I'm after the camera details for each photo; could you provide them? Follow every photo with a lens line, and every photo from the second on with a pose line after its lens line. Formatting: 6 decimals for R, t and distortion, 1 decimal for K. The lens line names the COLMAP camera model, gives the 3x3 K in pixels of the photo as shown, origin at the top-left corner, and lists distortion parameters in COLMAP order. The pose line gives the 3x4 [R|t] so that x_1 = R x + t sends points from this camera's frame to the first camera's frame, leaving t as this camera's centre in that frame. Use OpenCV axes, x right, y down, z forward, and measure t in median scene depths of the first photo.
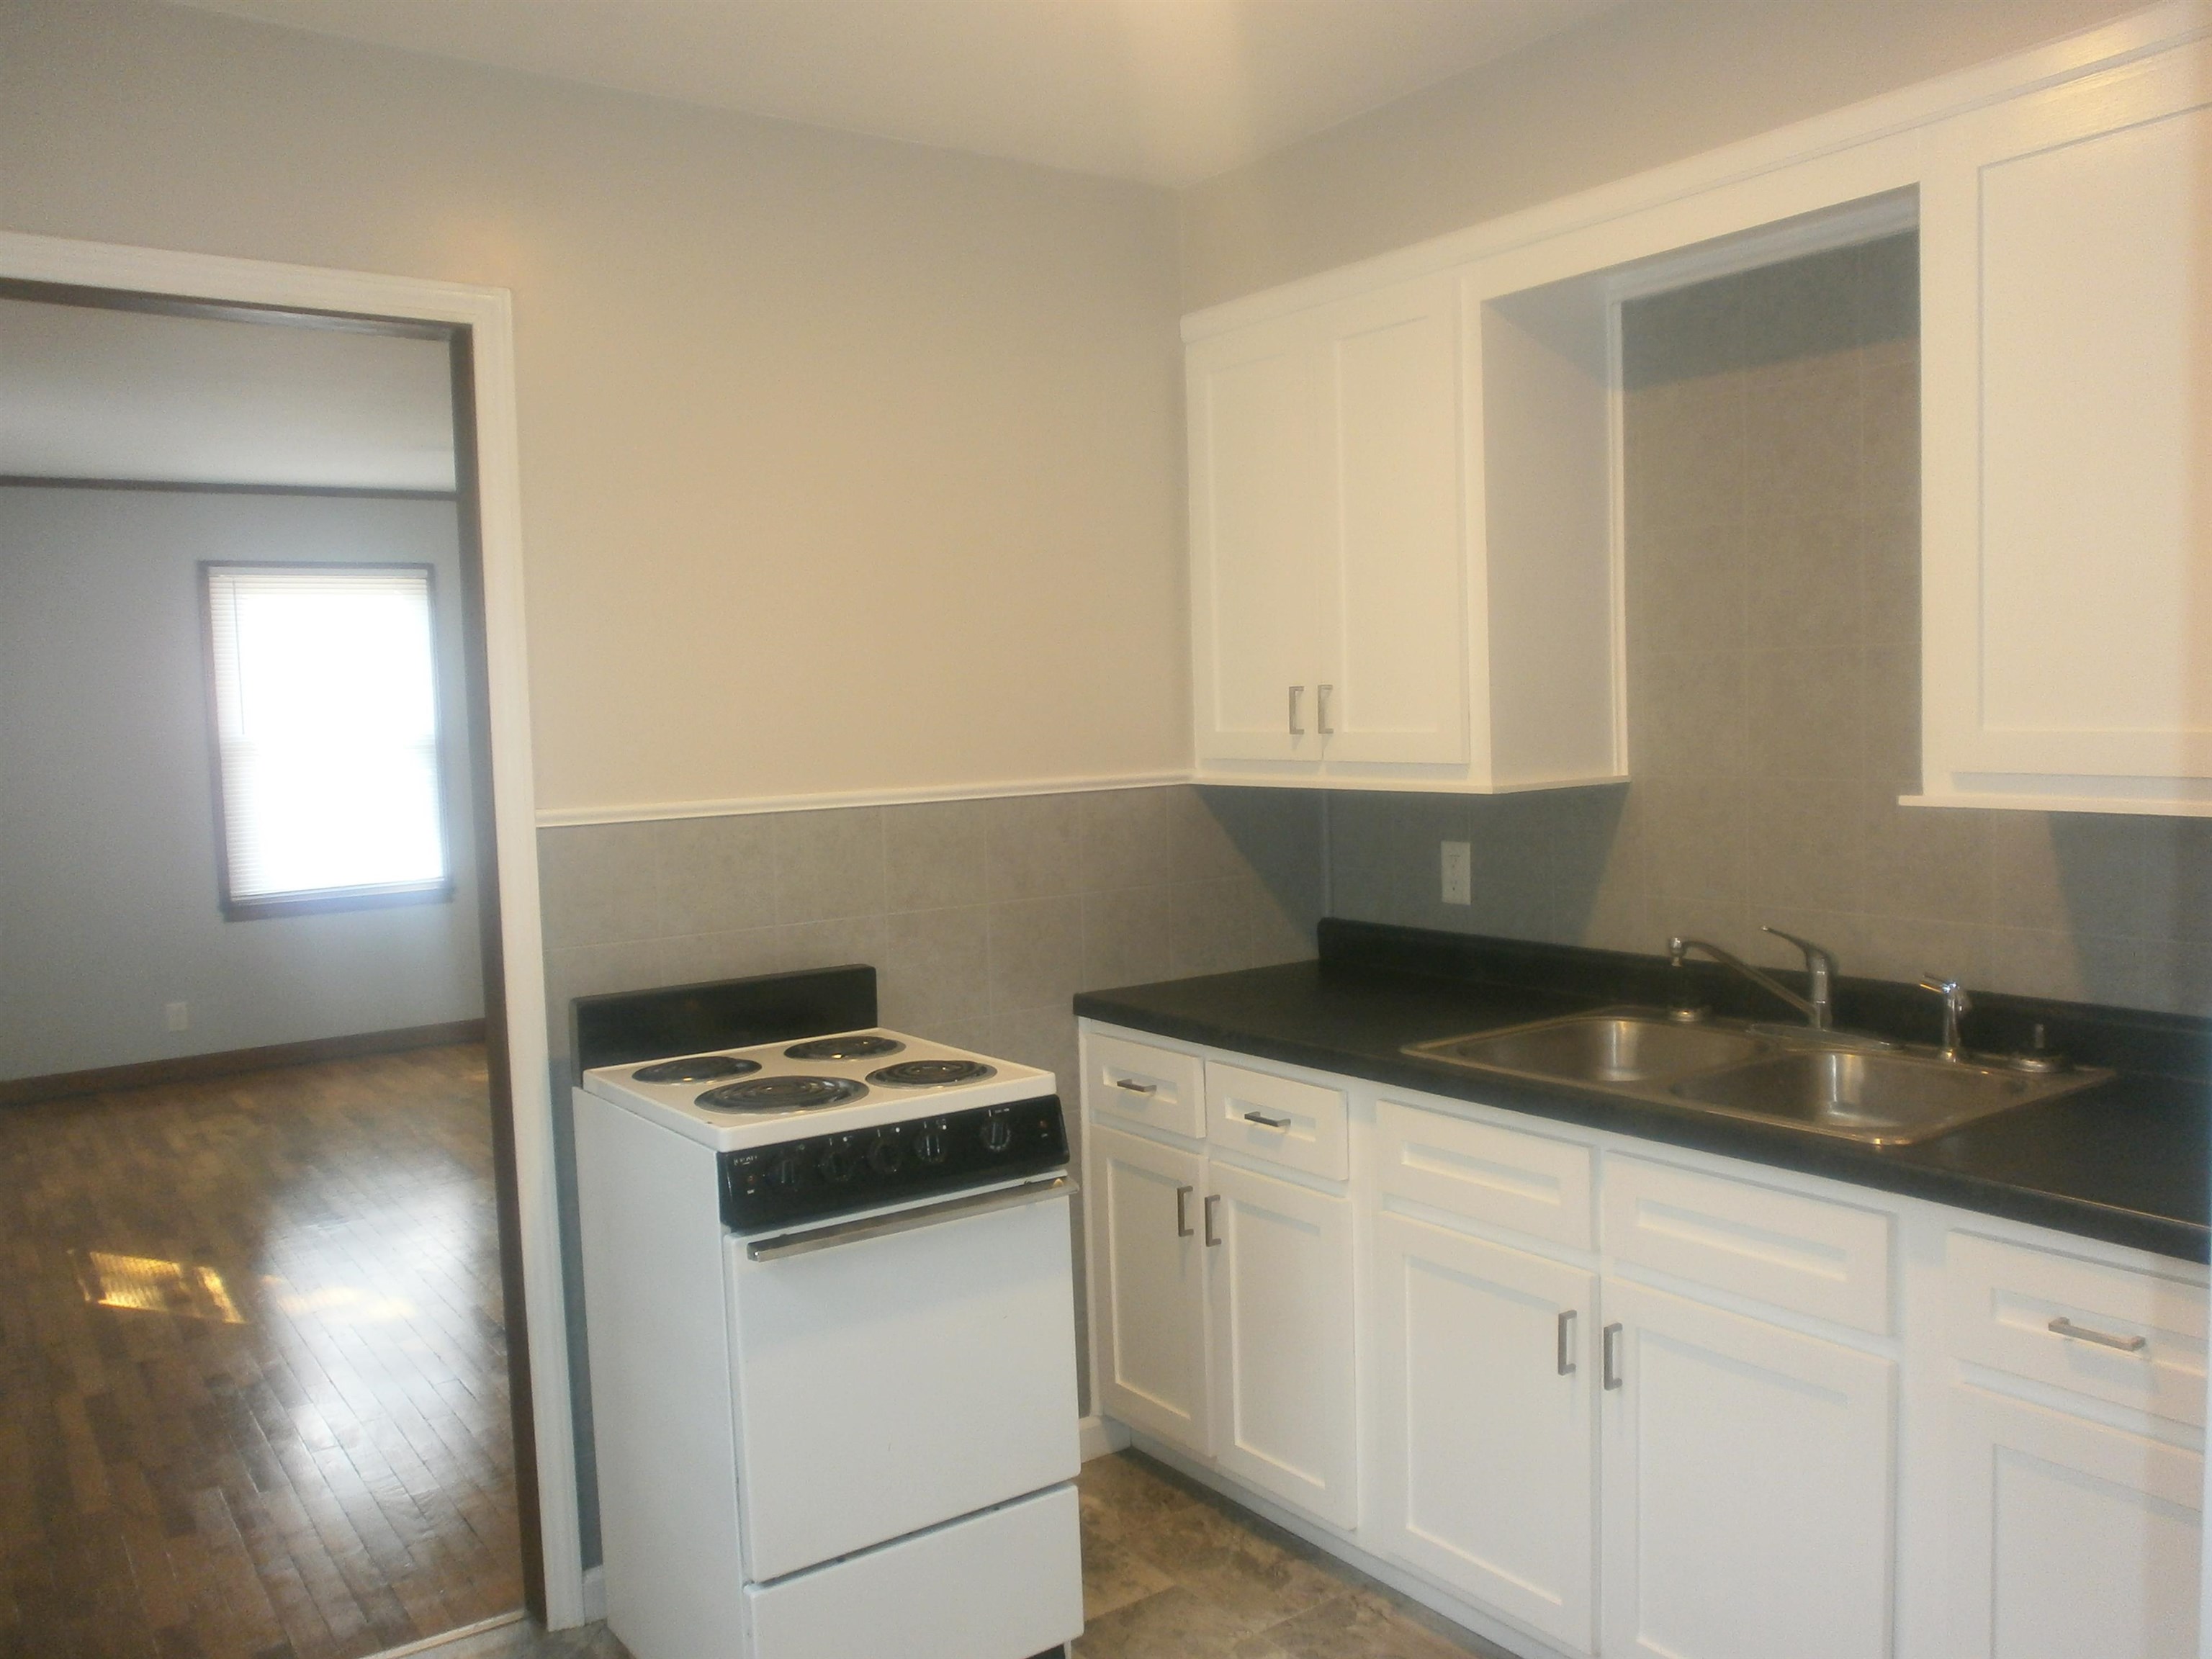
lens RADIAL K [[1754.5, 0, 1168.1], [0, 1754.5, 827.2], [0, 0, 1]] dist [-0.011475, 0.002761]
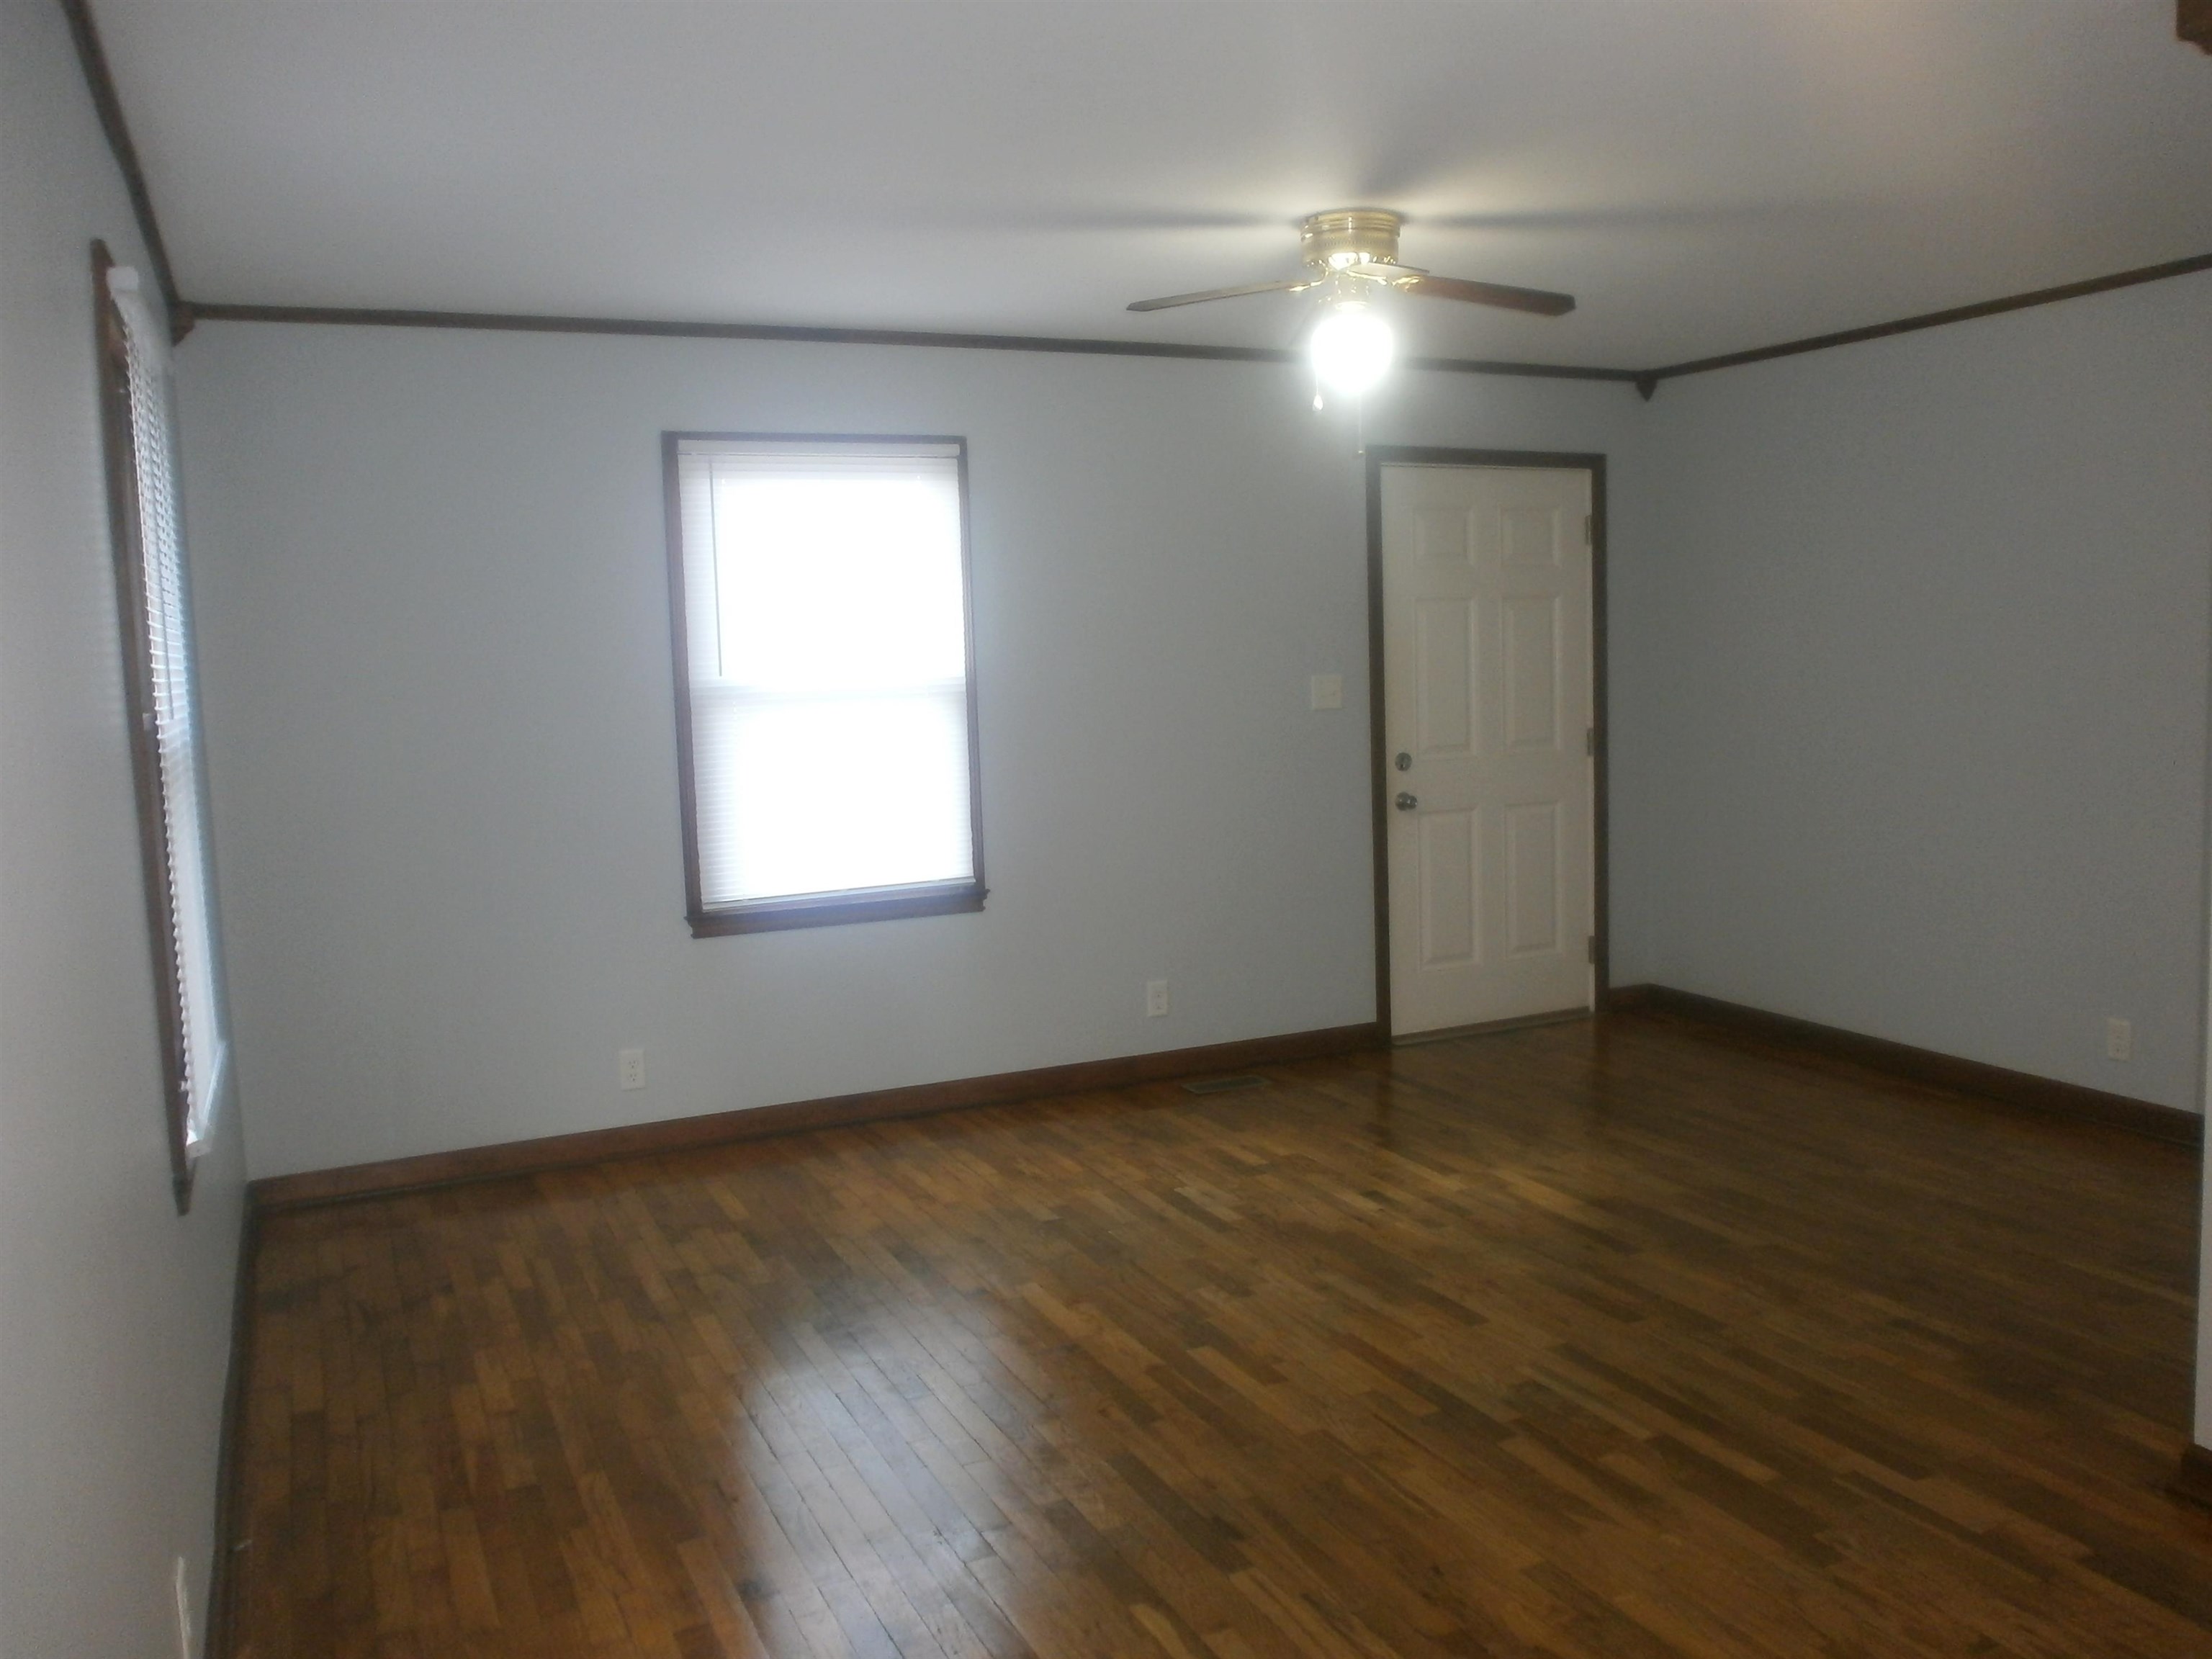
lens RADIAL K [[1754.5, 0, 1168.1], [0, 1754.5, 827.2], [0, 0, 1]] dist [-0.011475, 0.002761]
pose [[0.985286, 0.015391, -0.170219, -0.227478], [-0.011191, 0.999609, 0.025606, -0.012251], [0.170547, -0.023325, 0.985073, 0.327798]]
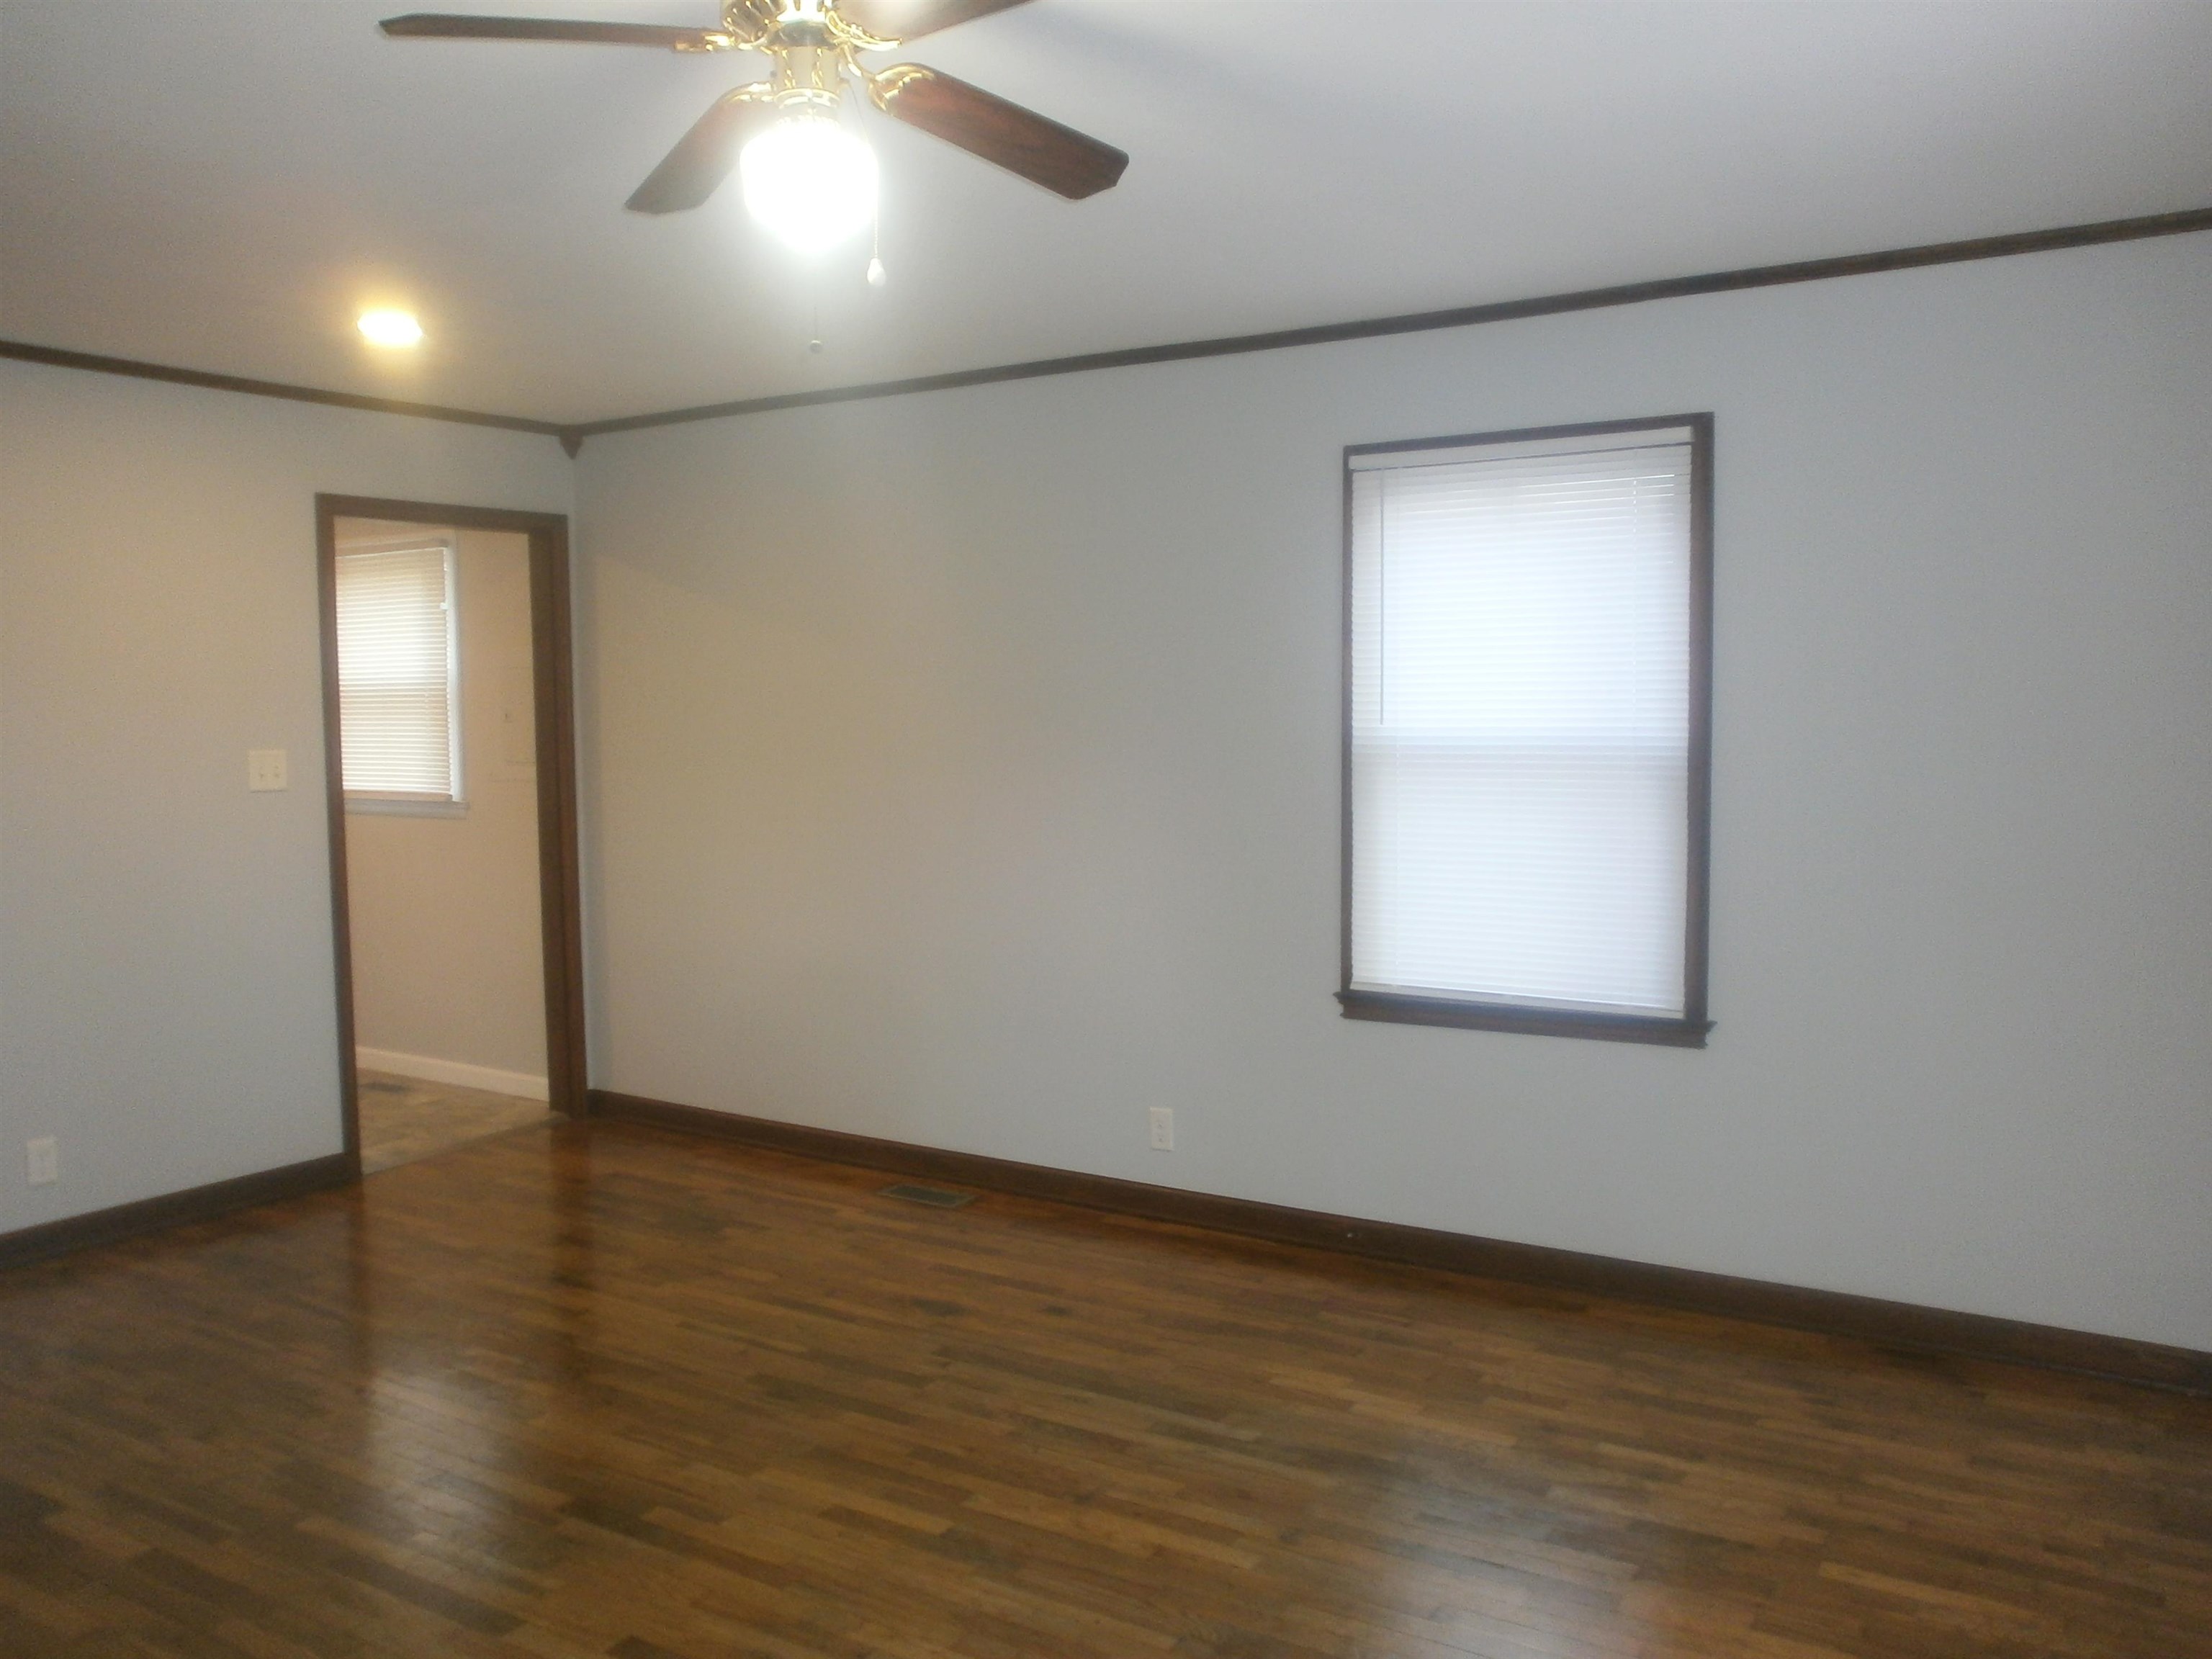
lens RADIAL K [[1754.5, 0, 1168.1], [0, 1754.5, 827.2], [0, 0, 1]] dist [-0.011475, 0.002761]
pose [[-0.923301, 0.067458, -0.378108, -0.199969], [0.007211, 0.987326, 0.158540, -0.092743], [0.384010, 0.143654, -0.912085, 1.252507]]
